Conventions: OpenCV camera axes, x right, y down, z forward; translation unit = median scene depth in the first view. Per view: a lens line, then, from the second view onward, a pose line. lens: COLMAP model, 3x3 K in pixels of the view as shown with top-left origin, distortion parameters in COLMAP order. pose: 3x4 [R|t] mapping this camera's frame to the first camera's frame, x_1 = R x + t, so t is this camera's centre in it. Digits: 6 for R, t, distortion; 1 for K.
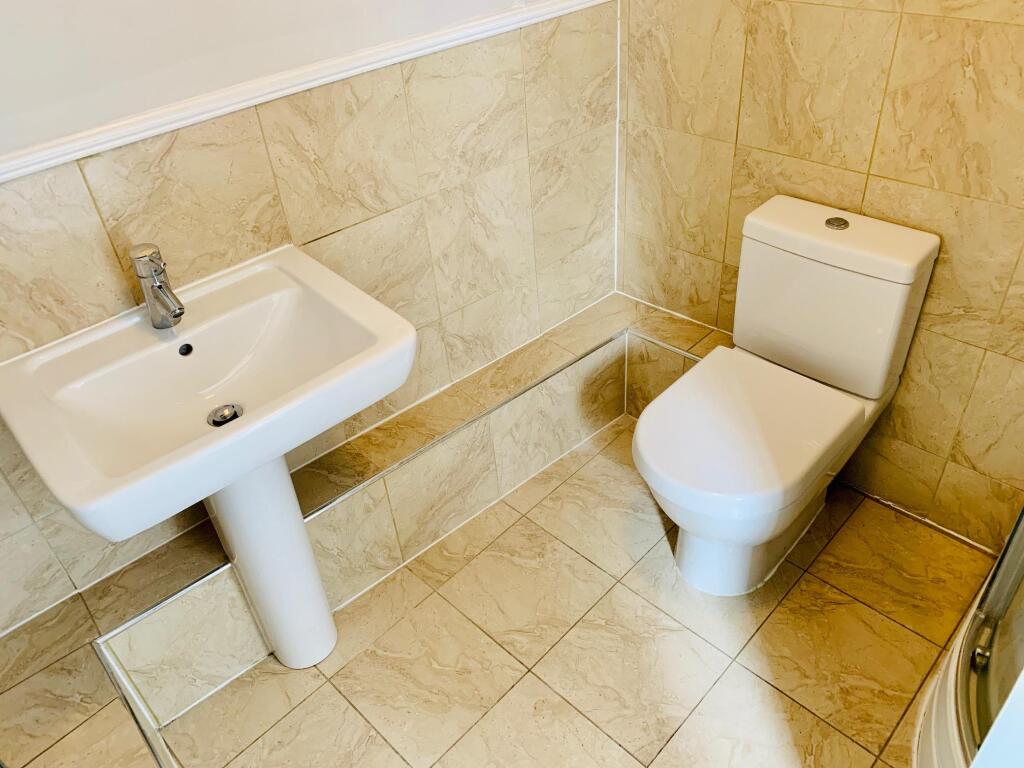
lens RADIAL K [[794.1, 0, 512.0], [0, 794.1, 384.0], [0, 0, 1]] dist [0.053945, -0.033513]
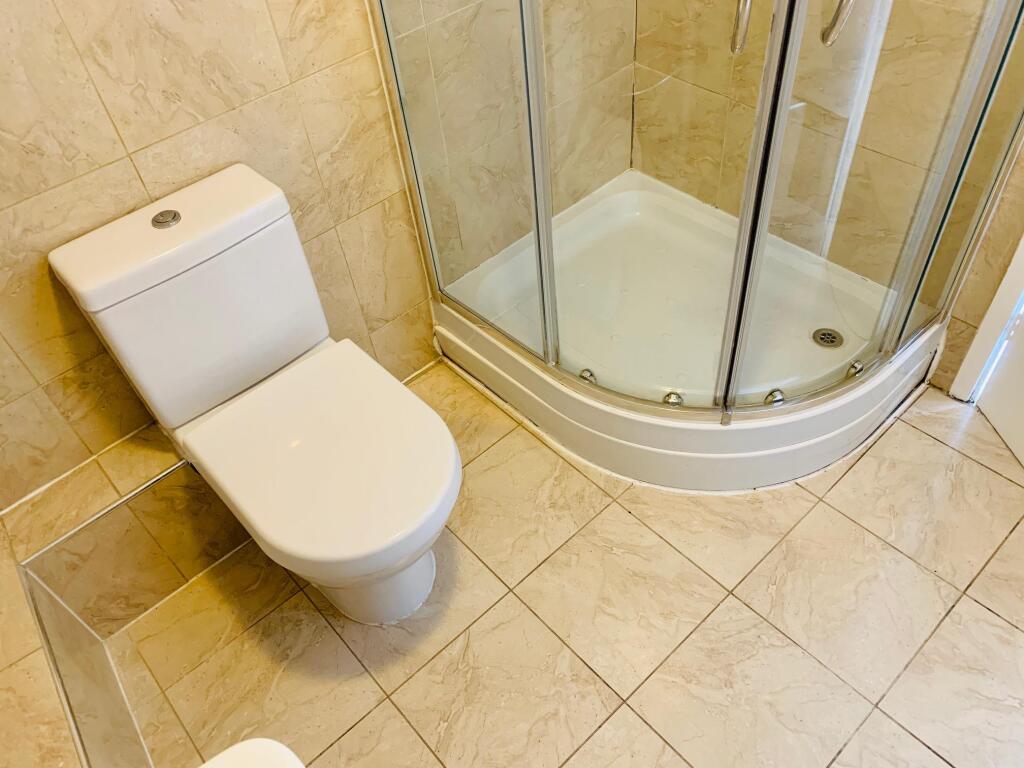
lens RADIAL K [[794.1, 0, 512.0], [0, 794.1, 384.0], [0, 0, 1]] dist [0.053945, -0.033513]
pose [[0.066171, -0.679945, 0.730271, -0.262805], [0.668313, 0.573661, 0.473572, -0.258660], [-0.740931, 0.456713, 0.492376, 0.442860]]
